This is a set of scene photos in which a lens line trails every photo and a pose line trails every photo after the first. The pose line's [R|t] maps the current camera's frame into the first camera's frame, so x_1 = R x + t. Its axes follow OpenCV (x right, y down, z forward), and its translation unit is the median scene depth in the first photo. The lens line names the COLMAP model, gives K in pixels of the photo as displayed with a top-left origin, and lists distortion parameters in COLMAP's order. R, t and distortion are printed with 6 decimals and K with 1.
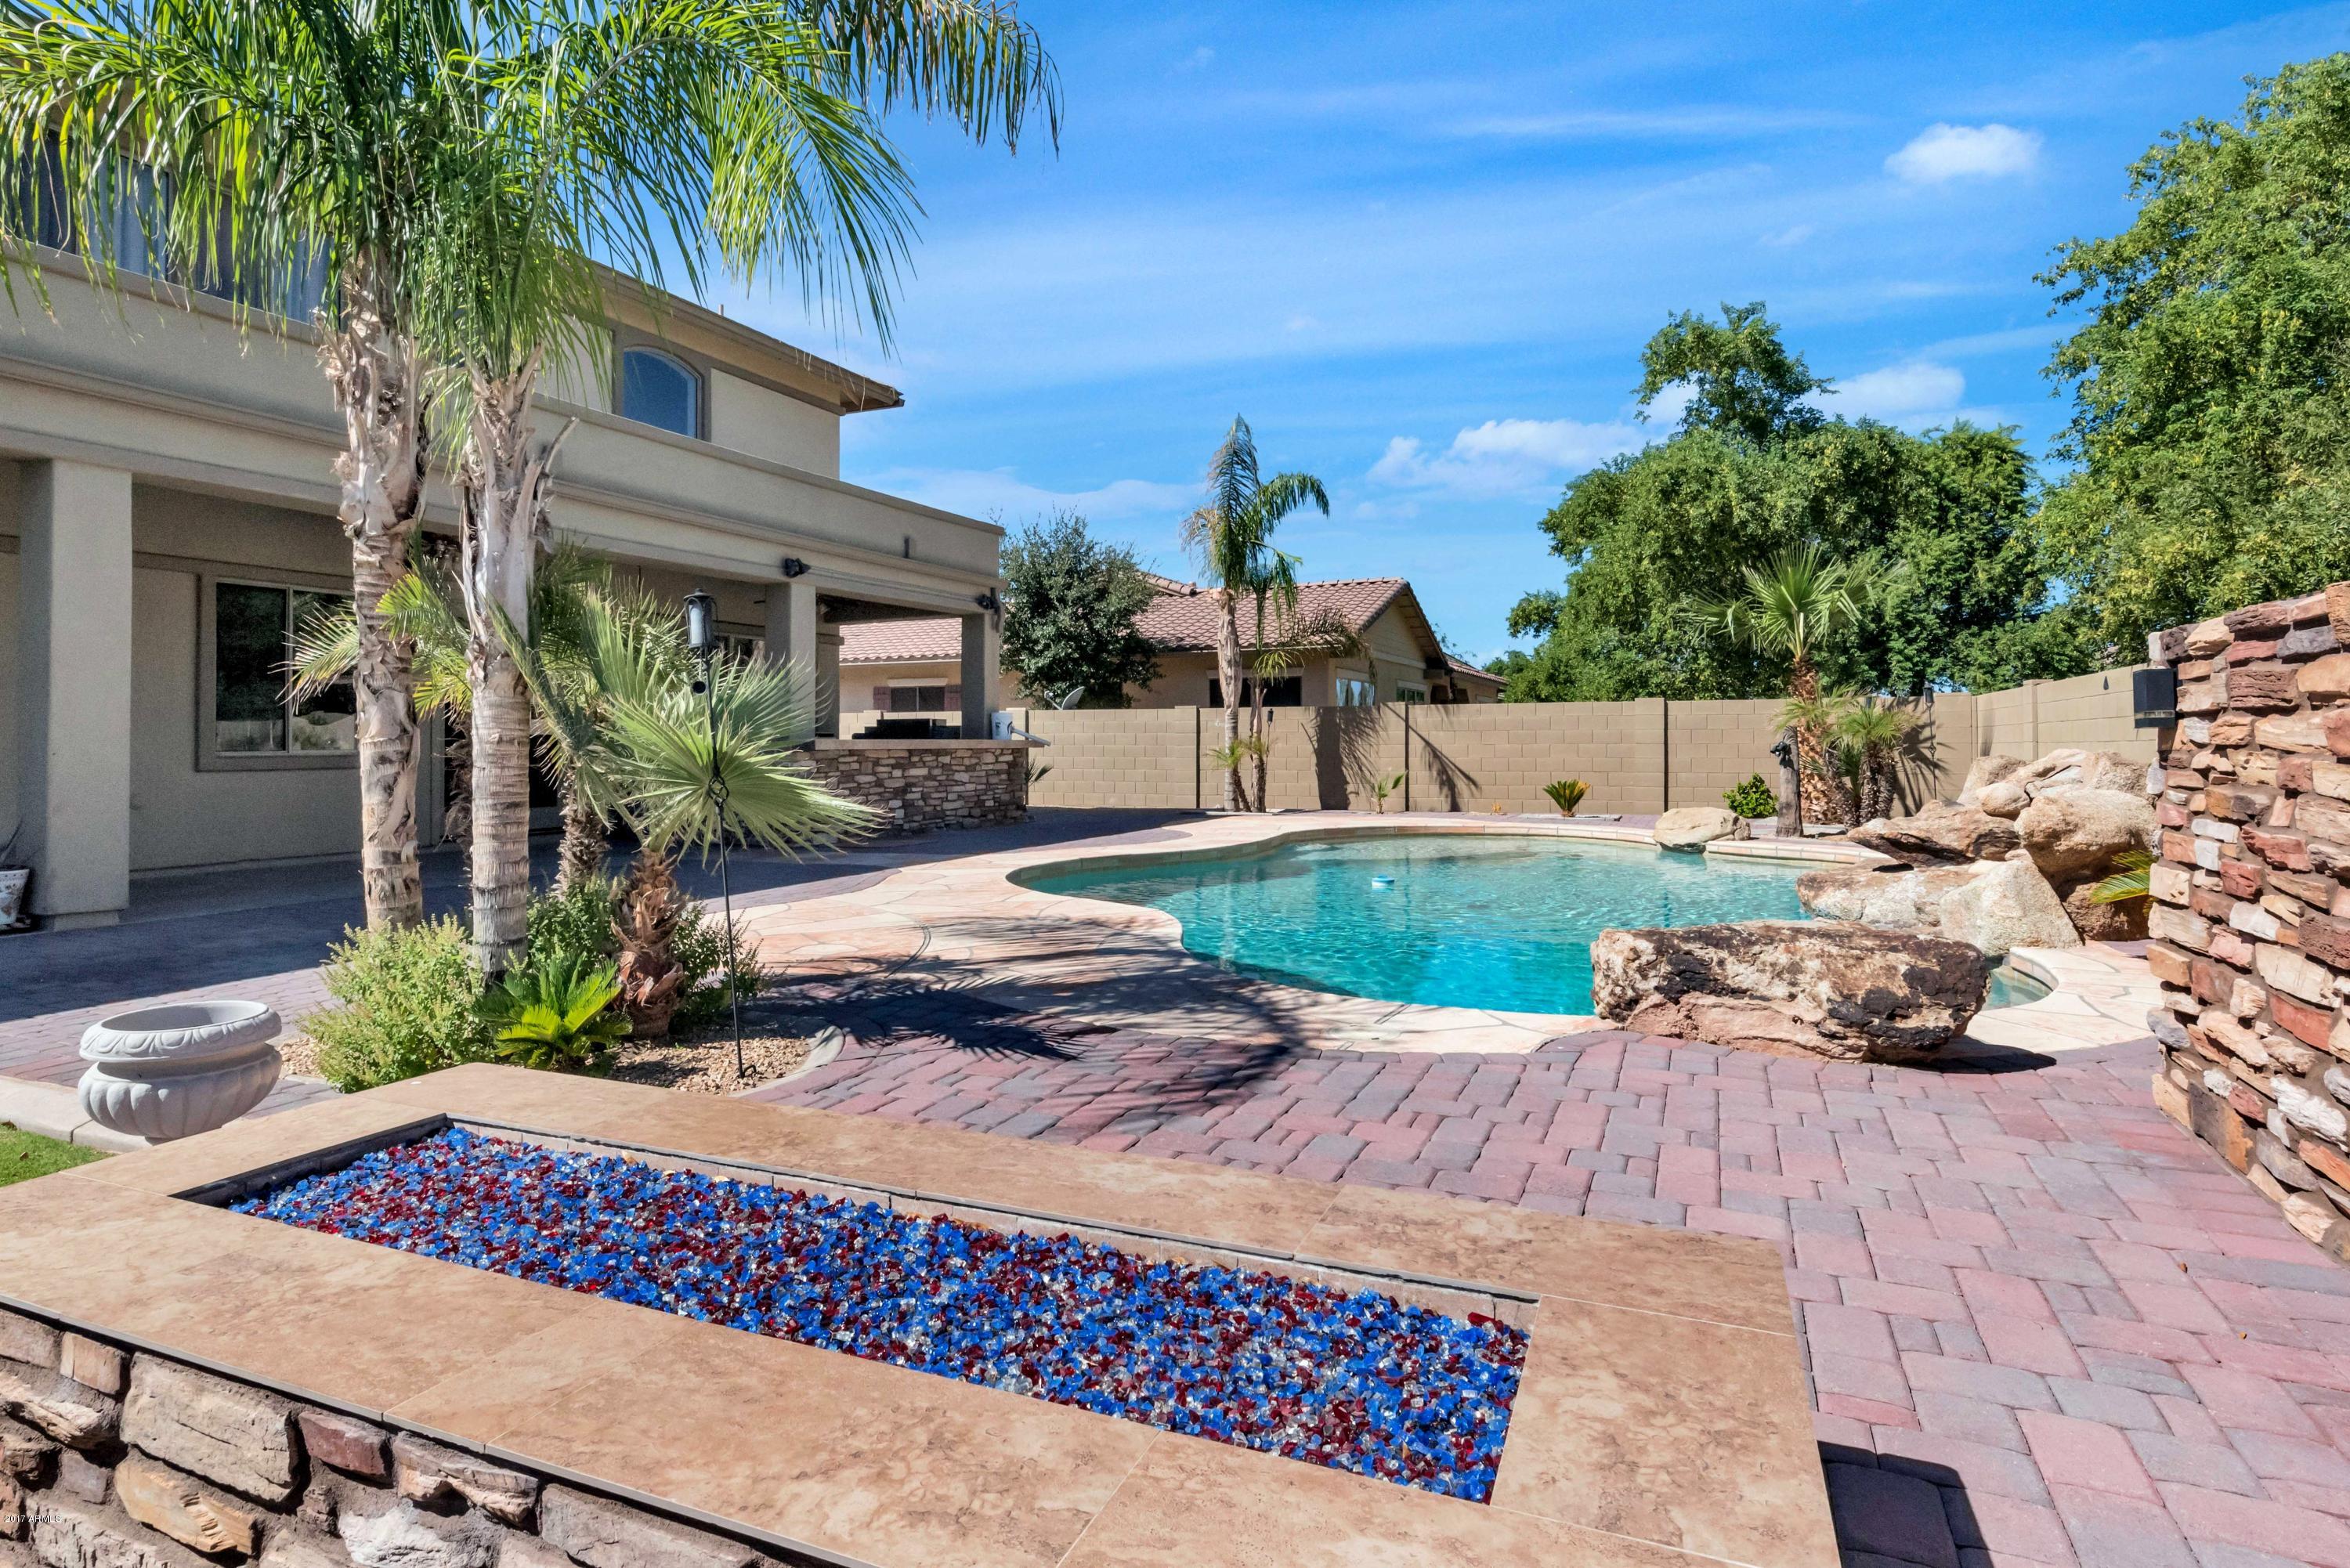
lens RADIAL K [[1226.7, 0, 1169.7], [0, 1226.7, 751.9], [0, 0, 1]] dist [0.003431, 0.000267]
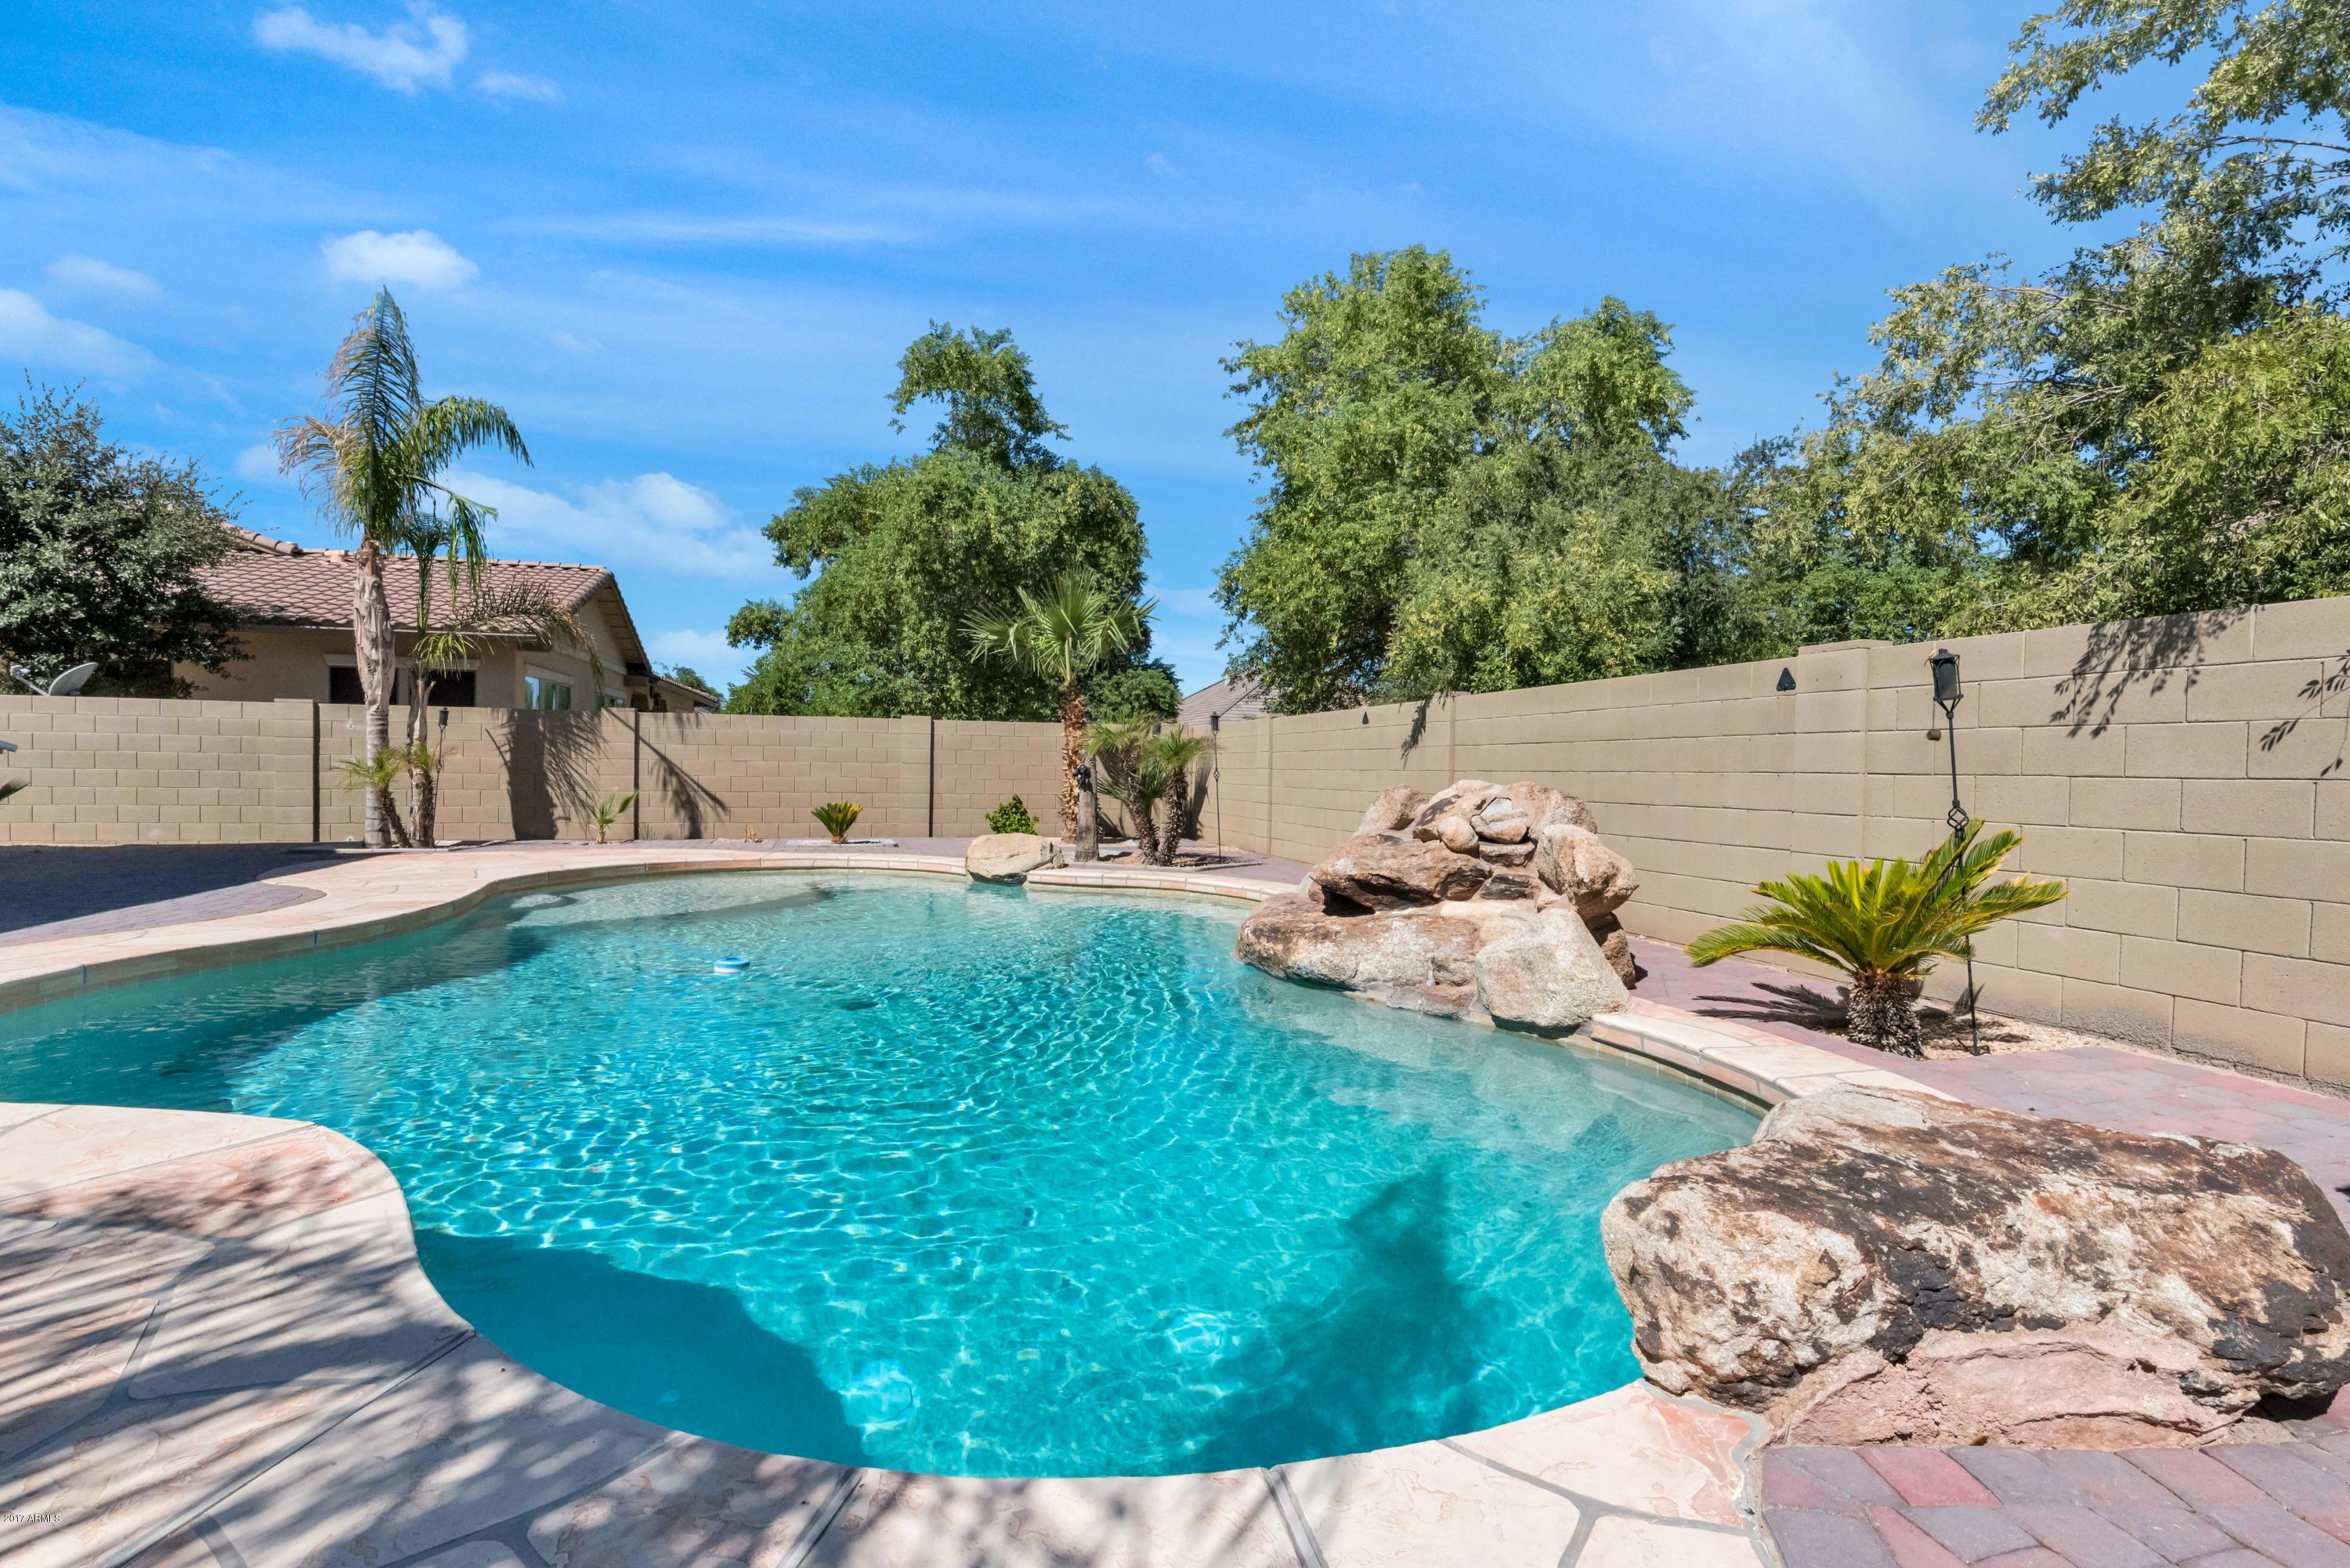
lens RADIAL K [[1115.7, 0, 1183.6], [0, 1115.7, 796.8], [0, 0, 1]] dist [0.001056, -0.001121]
pose [[0.764501, -0.002605, 0.644617, -0.010973], [-0.014093, 0.999685, 0.020754, -0.001649], [-0.644468, -0.024951, 0.764224, 0.184183]]
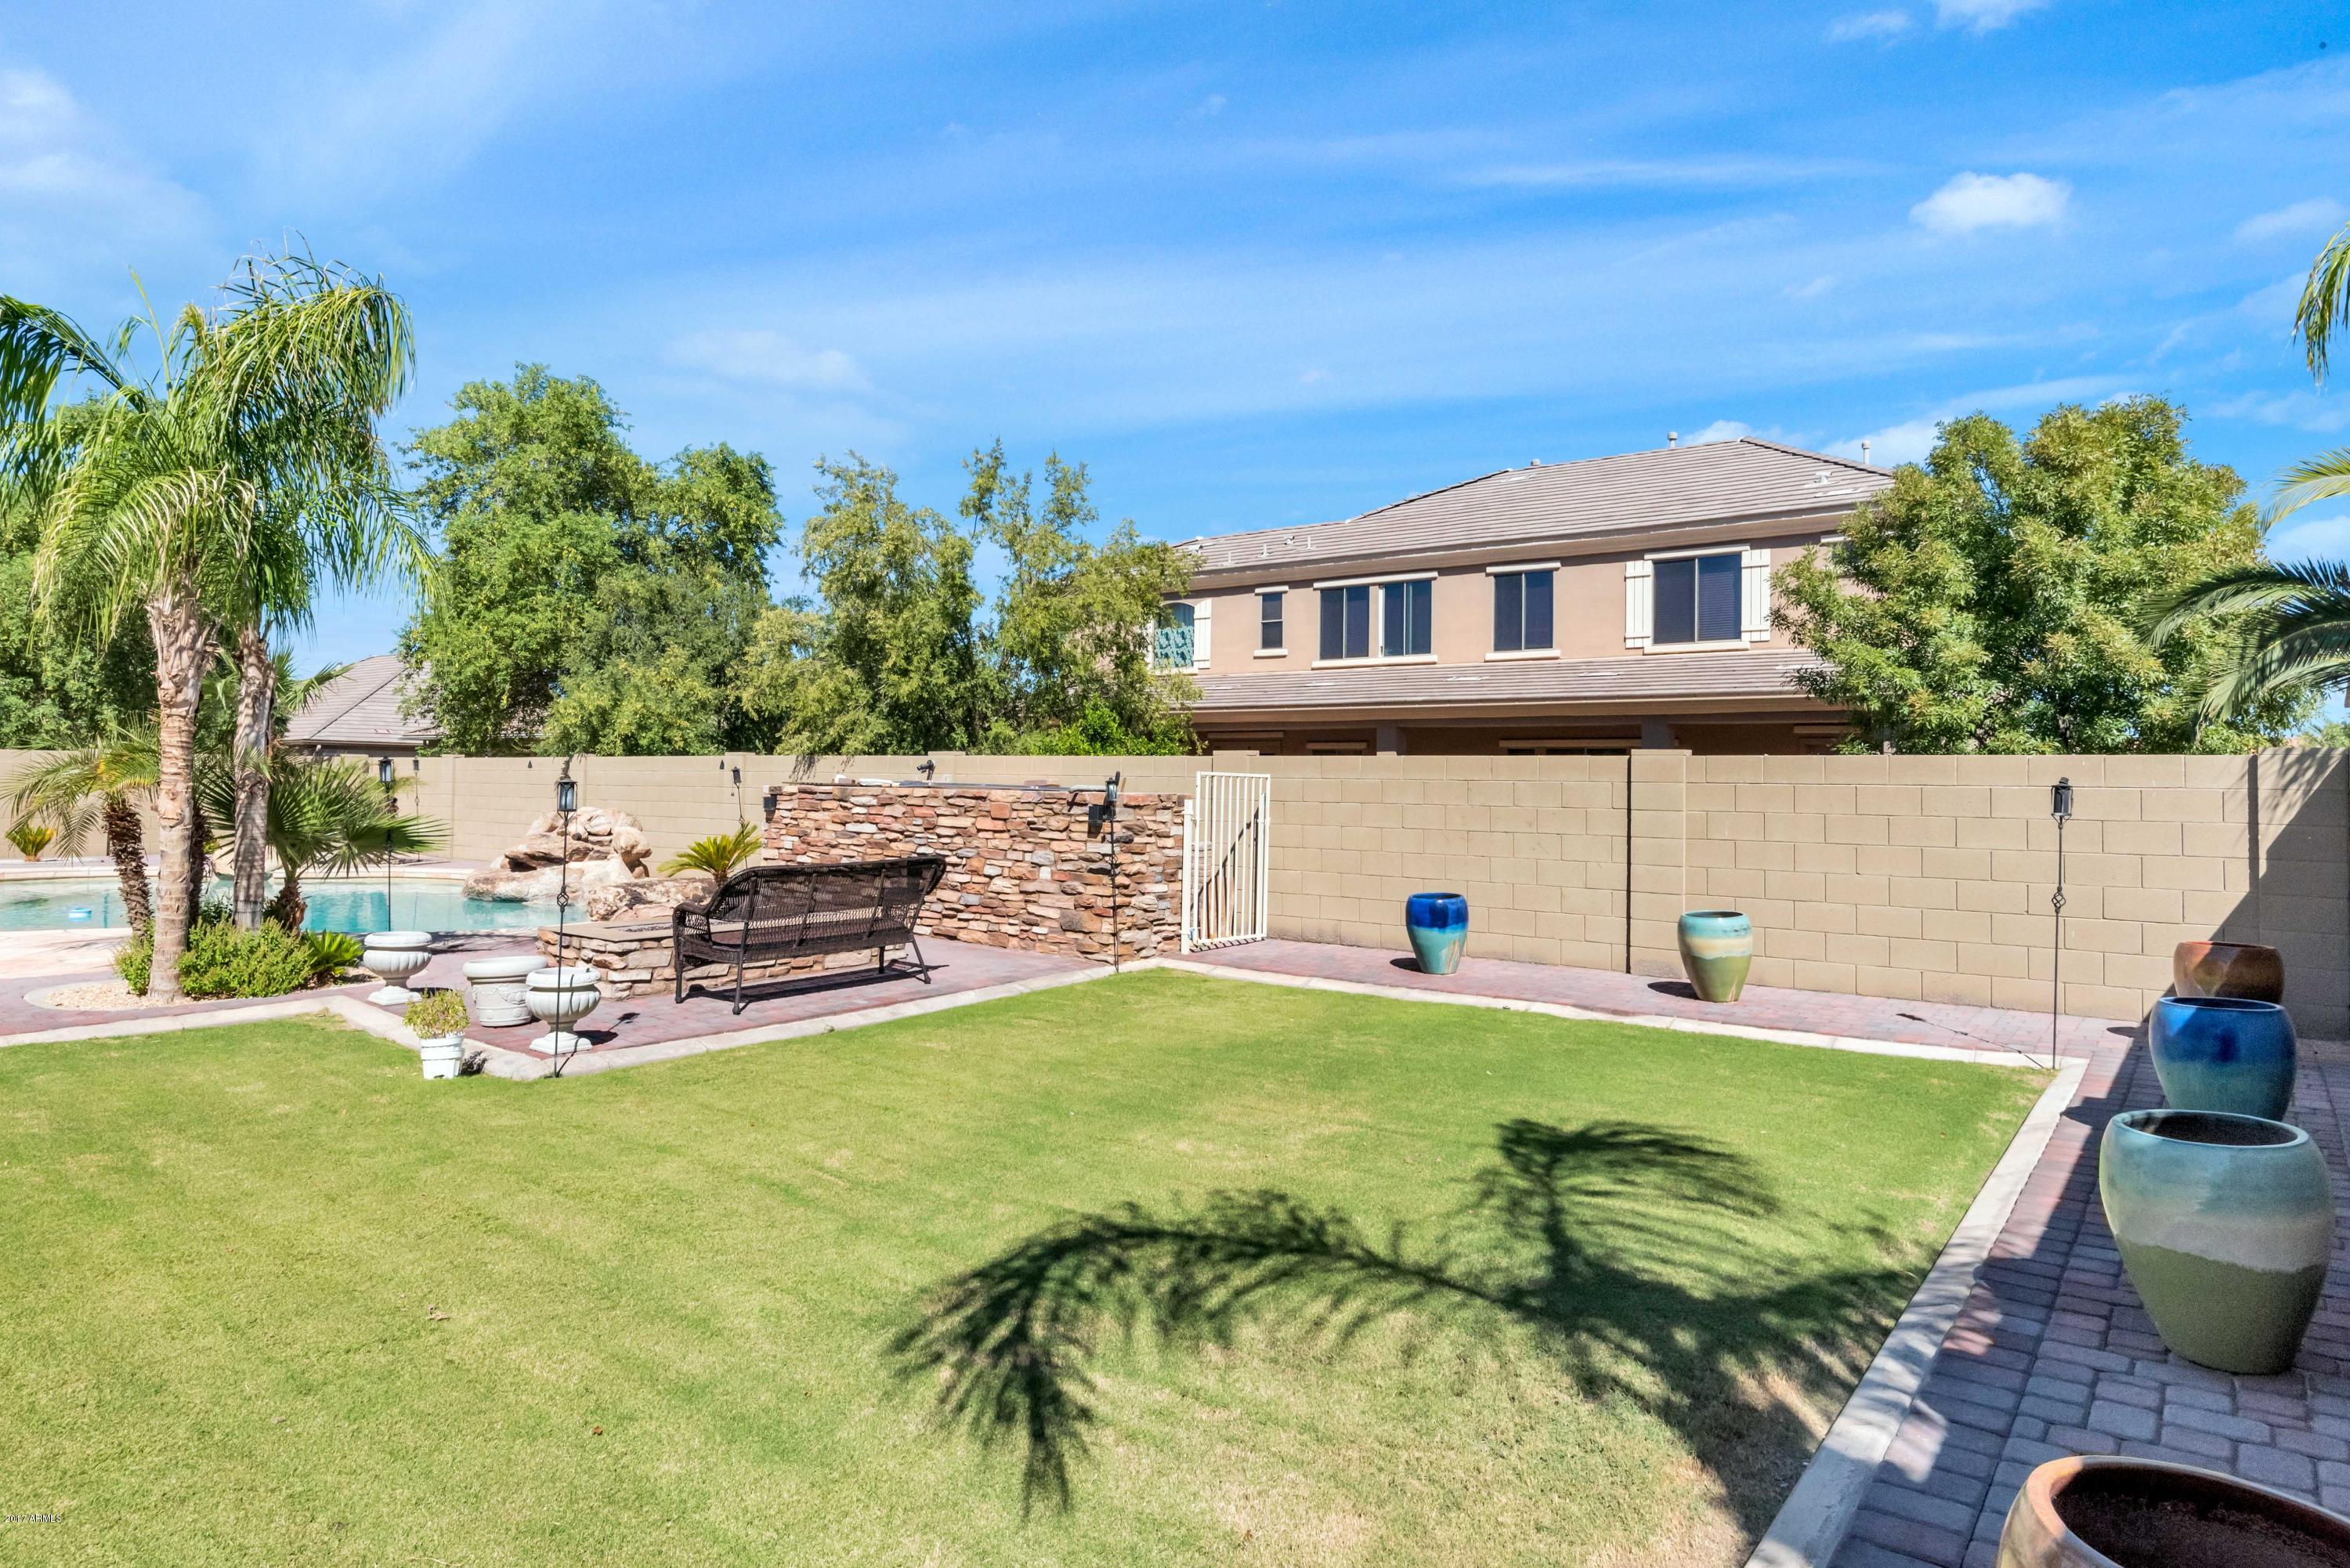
lens RADIAL K [[1317.7, 0, 1172.0], [0, 1317.7, 737.6], [0, 0, 1]] dist [-0.000373, -0.000040]
pose [[0.246312, 0.037964, 0.968447, -0.469697], [-0.009240, 0.999279, -0.036823, -0.018441], [-0.969147, 0.000122, 0.246485, -0.198271]]
